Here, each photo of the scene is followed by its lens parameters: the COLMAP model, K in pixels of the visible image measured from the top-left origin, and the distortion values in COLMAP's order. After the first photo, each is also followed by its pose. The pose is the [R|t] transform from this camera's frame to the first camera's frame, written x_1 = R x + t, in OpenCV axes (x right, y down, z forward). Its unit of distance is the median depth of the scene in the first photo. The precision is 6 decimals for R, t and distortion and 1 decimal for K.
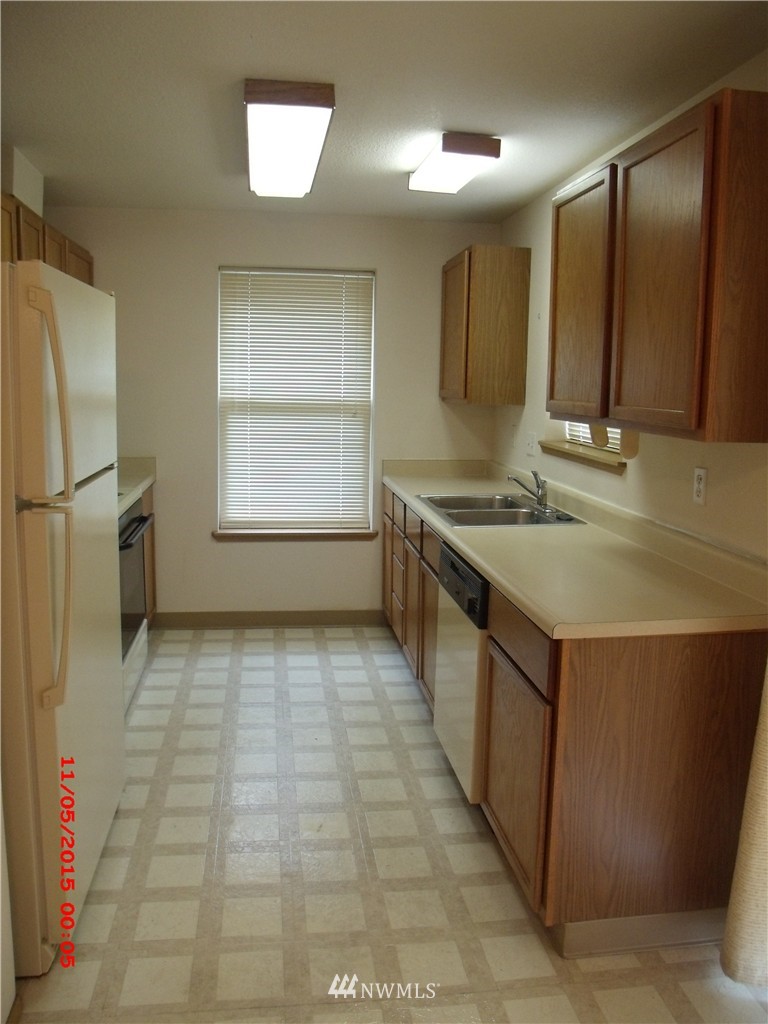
lens RADIAL K [[820.0, 0, 384.0], [0, 820.0, 512.0], [0, 0, 1]] dist [-0.126202, 0.088311]
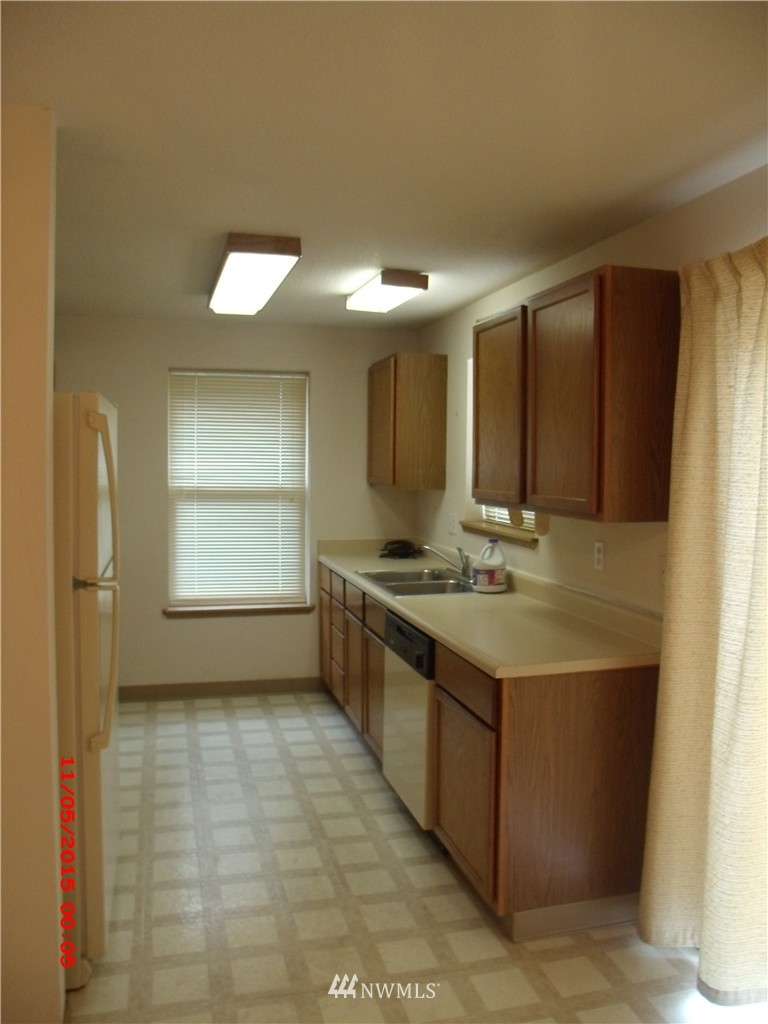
lens RADIAL K [[820.0, 0, 384.0], [0, 820.0, 512.0], [0, 0, 1]] dist [-0.126202, 0.088311]
pose [[0.992233, -0.017118, 0.123206, -0.081646], [0.028664, 0.995294, -0.092560, 0.005840], [-0.121042, 0.095373, 0.988055, -0.184667]]
